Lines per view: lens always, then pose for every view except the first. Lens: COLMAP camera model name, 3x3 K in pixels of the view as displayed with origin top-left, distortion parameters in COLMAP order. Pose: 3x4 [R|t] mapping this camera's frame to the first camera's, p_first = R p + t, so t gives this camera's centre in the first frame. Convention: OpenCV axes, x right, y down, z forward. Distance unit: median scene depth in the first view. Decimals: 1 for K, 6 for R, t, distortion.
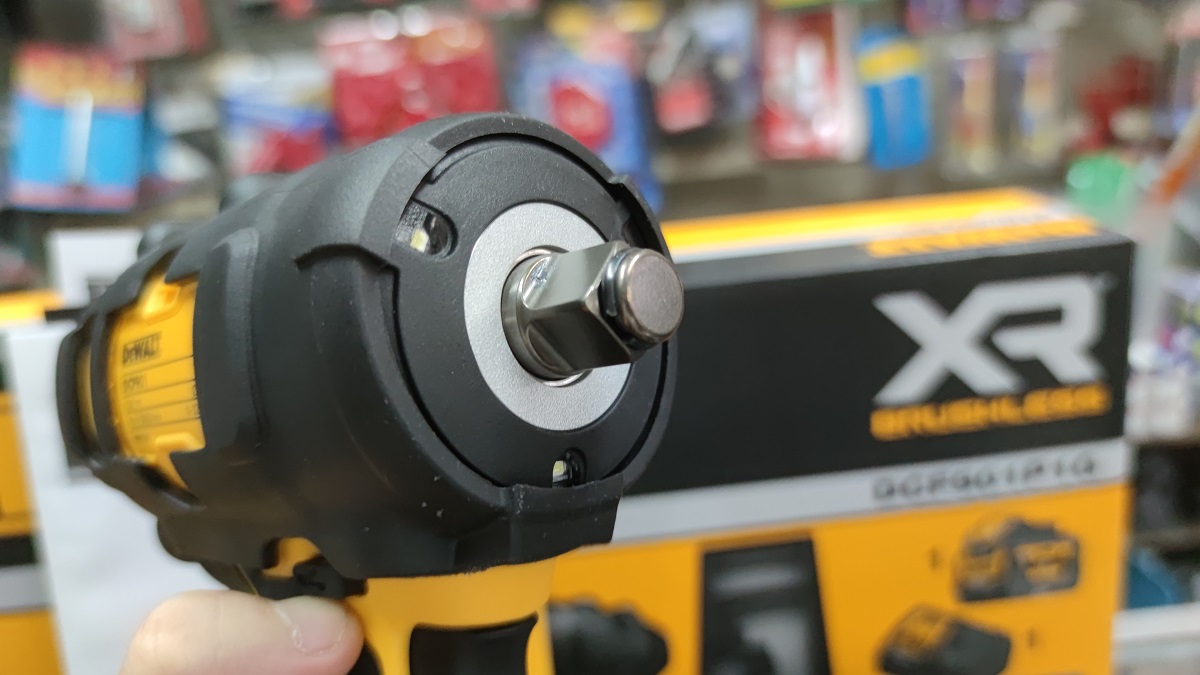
lens RADIAL K [[1006.3, 0, 557.8], [0, 1006.3, 339.5], [0, 0, 1]] dist [-0.043029, 0.010642]
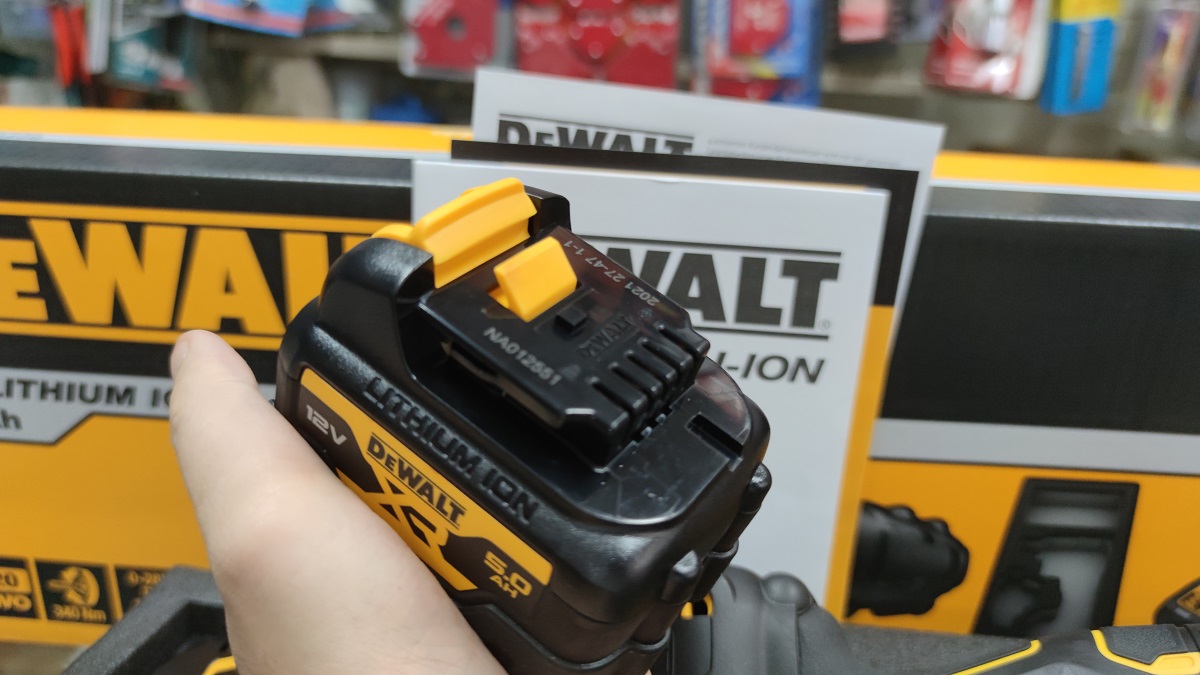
lens RADIAL K [[1006.3, 0, 557.8], [0, 1006.3, 339.5], [0, 0, 1]] dist [-0.043029, 0.010642]
pose [[0.986723, 0.159796, -0.029029, -0.307298], [-0.155534, 0.981185, 0.114390, 0.028072], [0.046762, -0.108357, 0.993012, -0.006054]]
